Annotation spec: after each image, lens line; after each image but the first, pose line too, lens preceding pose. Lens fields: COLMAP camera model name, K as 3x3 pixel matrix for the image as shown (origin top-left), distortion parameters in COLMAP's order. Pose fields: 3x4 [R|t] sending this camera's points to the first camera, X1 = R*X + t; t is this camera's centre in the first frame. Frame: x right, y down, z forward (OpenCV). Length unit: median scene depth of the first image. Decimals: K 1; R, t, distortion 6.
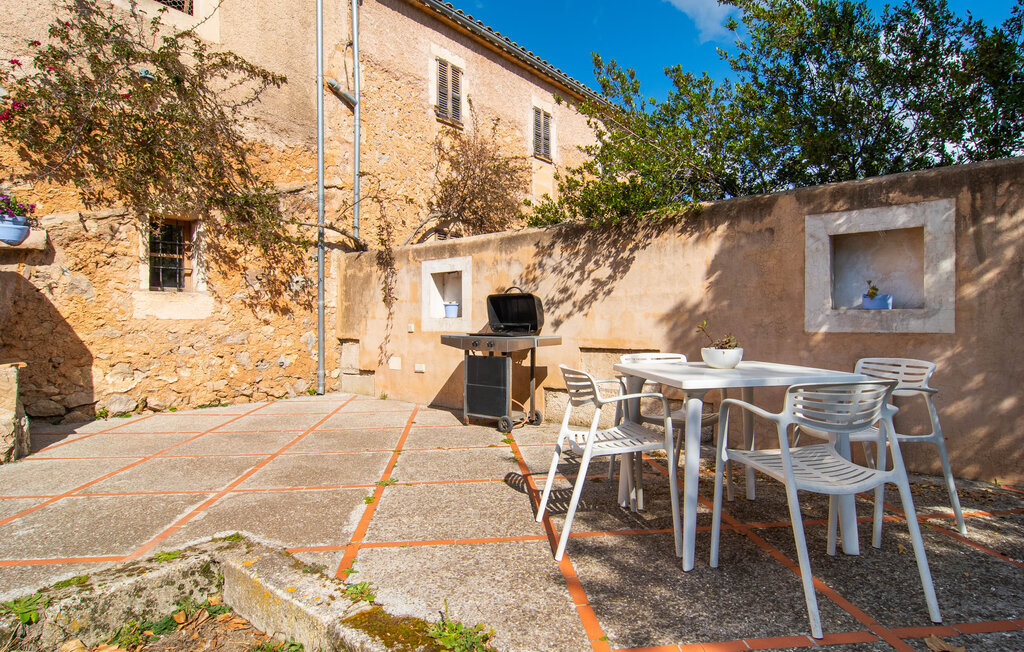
lens RADIAL K [[552.4, 0, 514.2], [0, 552.4, 329.4], [0, 0, 1]] dist [0.000590, 0.000818]
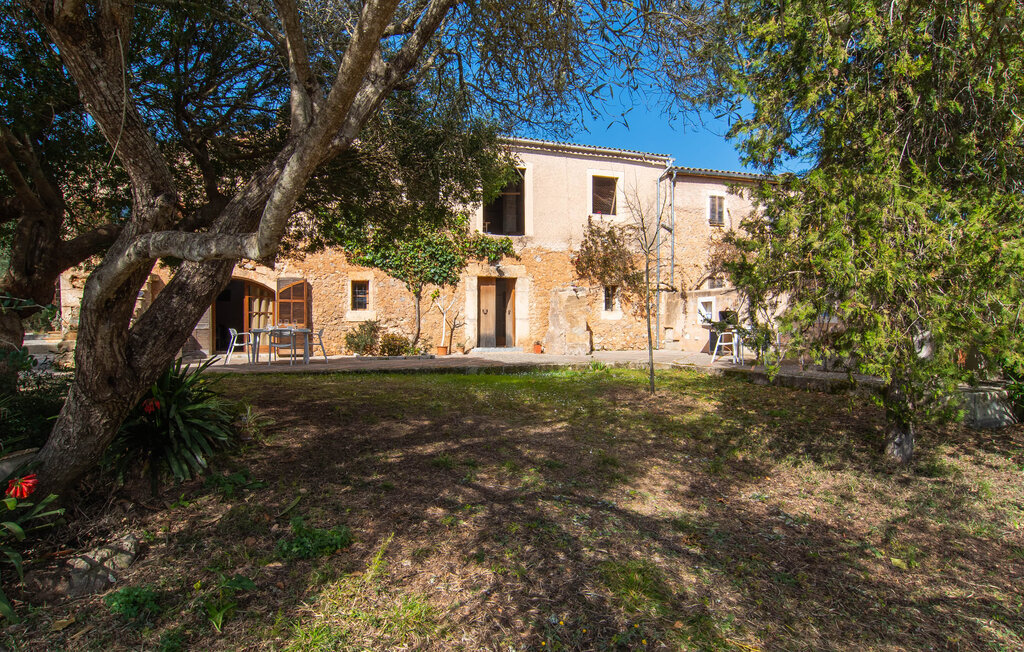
lens RADIAL K [[552.4, 0, 514.2], [0, 552.4, 329.4], [0, 0, 1]] dist [0.000590, 0.000818]
pose [[0.858476, 0.006696, -0.512810, 0.520405], [-0.006363, 0.999977, 0.002405, 0.033121], [0.512814, 0.001199, 0.858499, -2.057066]]
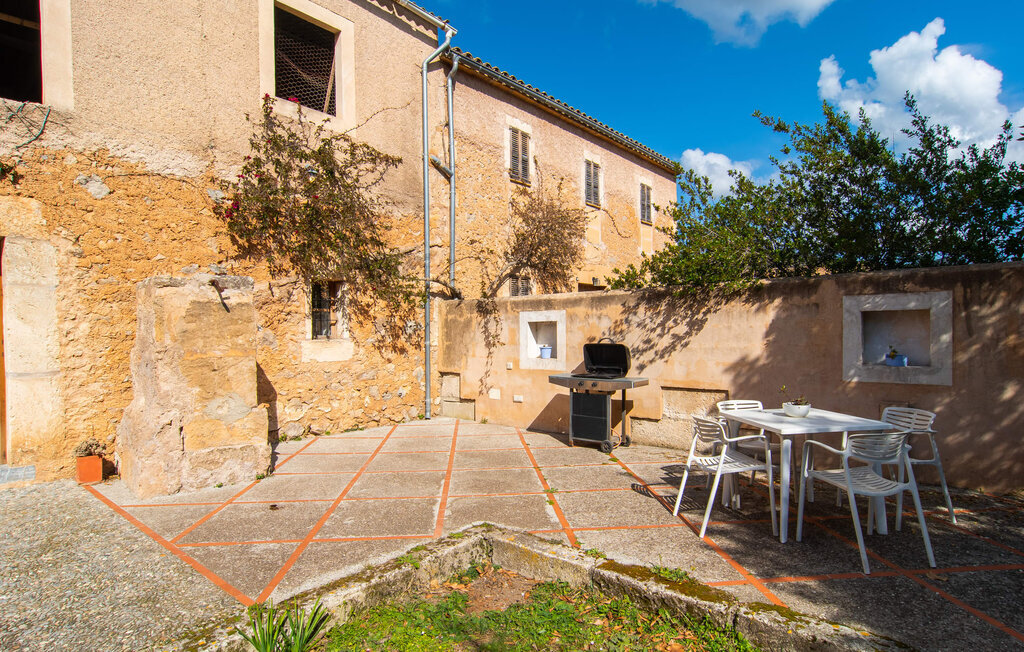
lens RADIAL K [[551.3, 0, 514.9], [0, 551.3, 343.0], [0, 0, 1]] dist [0.002234, 0.000393]
pose [[0.999842, -0.004913, -0.017079, -0.191727], [0.005003, 0.999974, 0.005223, -0.073752], [0.017053, -0.005307, 0.999841, -0.278074]]
